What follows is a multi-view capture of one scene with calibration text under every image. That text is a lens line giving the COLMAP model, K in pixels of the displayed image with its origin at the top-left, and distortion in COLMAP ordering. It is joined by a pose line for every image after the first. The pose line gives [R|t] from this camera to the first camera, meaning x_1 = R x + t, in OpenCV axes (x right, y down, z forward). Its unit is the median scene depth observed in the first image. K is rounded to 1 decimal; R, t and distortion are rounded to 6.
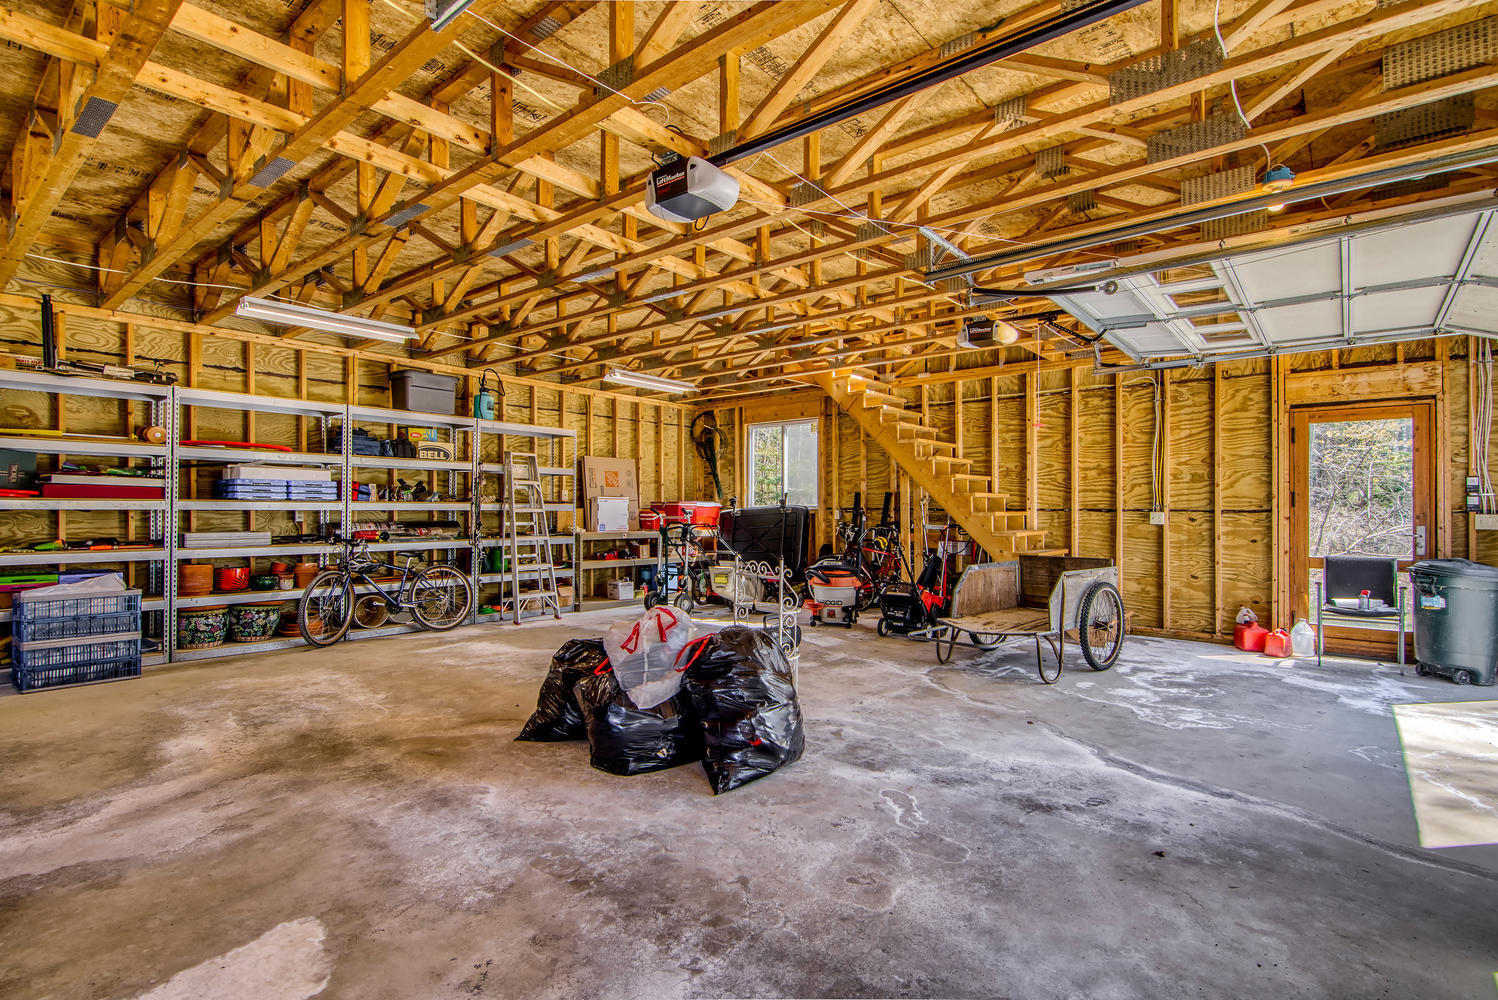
lens RADIAL K [[720.0, 0, 744.1], [0, 720.0, 515.5], [0, 0, 1]] dist [0.014790, -0.014857]
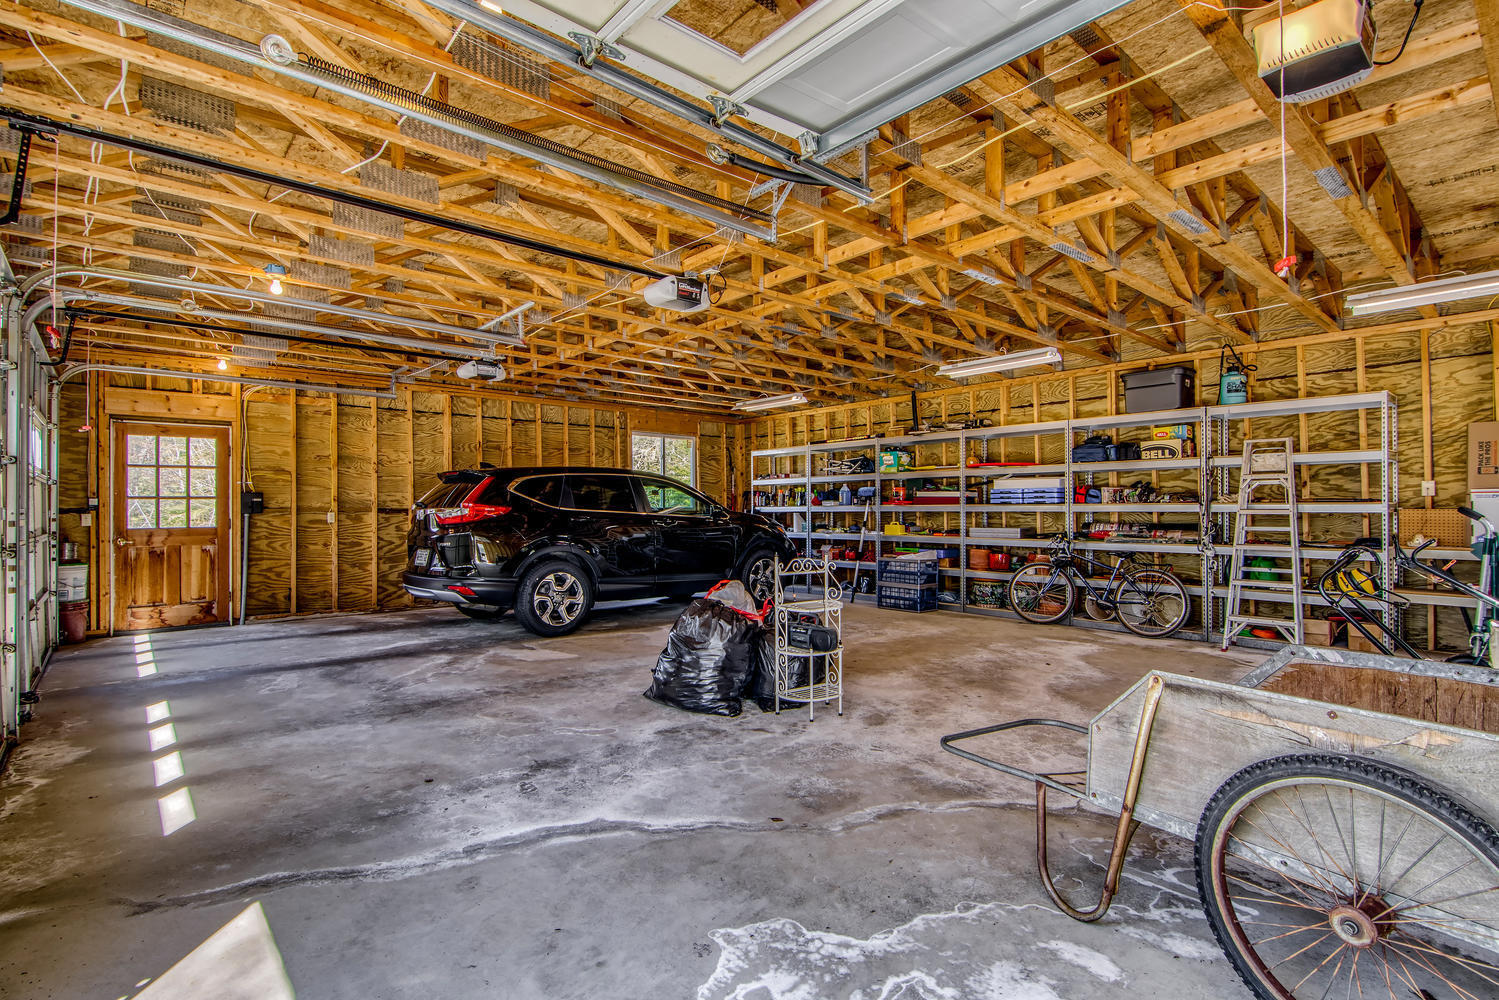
lens RADIAL K [[720.5, 0, 744.6], [0, 720.5, 515.6], [0, 0, 1]] dist [0.014790, -0.014857]
pose [[-0.148961, 0.004234, -0.988834, 1.278231], [-0.007911, 0.999954, 0.005473, -0.006387], [0.988811, 0.008638, -0.148921, 1.268795]]
